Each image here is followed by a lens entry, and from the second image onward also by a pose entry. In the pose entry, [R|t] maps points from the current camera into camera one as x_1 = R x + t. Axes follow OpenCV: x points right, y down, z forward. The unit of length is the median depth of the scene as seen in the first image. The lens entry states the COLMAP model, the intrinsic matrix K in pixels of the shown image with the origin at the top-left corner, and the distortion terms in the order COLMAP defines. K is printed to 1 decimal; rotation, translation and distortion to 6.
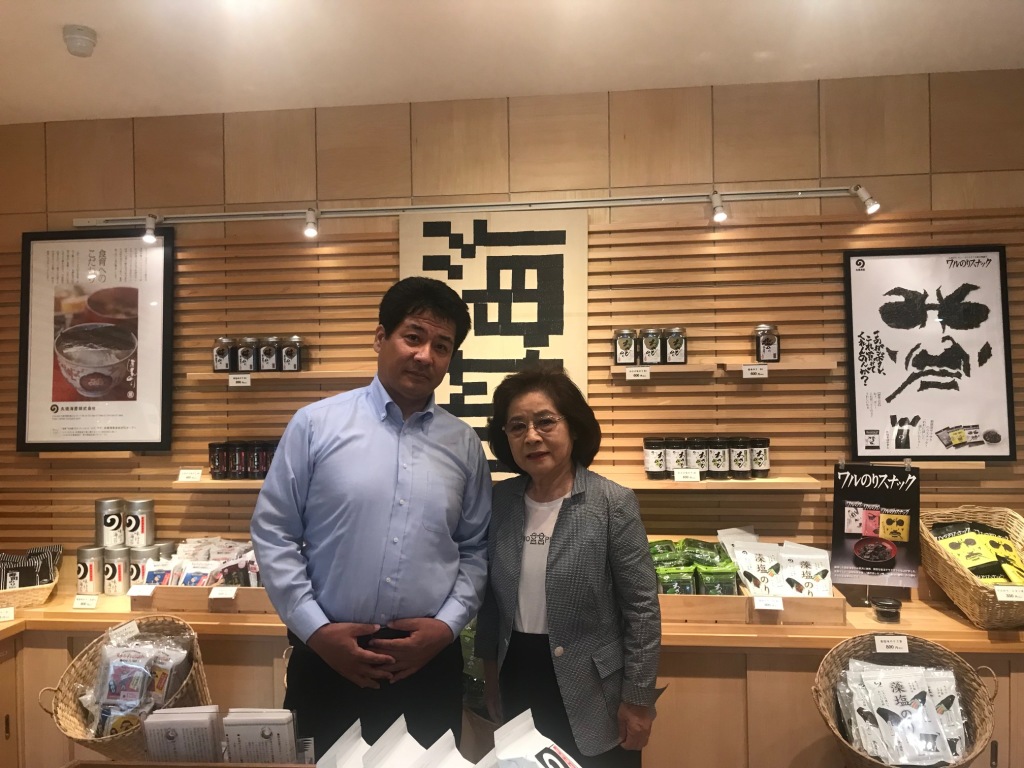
lens RADIAL K [[825.5, 0, 513.1], [0, 825.5, 384.1], [0, 0, 1]] dist [0.015711, 0.003132]
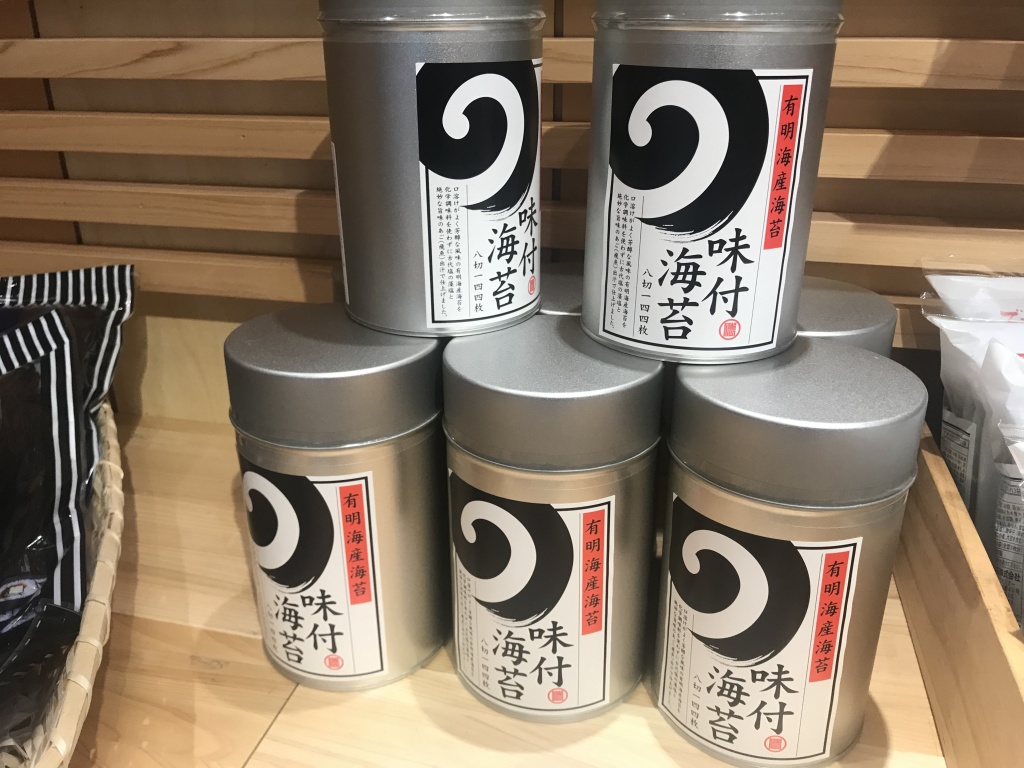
lens RADIAL K [[825.5, 0, 513.3], [0, 825.5, 386.6], [0, 0, 1]] dist [0.015711, 0.003132]
pose [[0.993619, 0.048557, -0.101804, -0.470082], [-0.003310, 0.914754, 0.403997, 0.153538], [0.112743, -0.401082, 0.909078, 0.892056]]
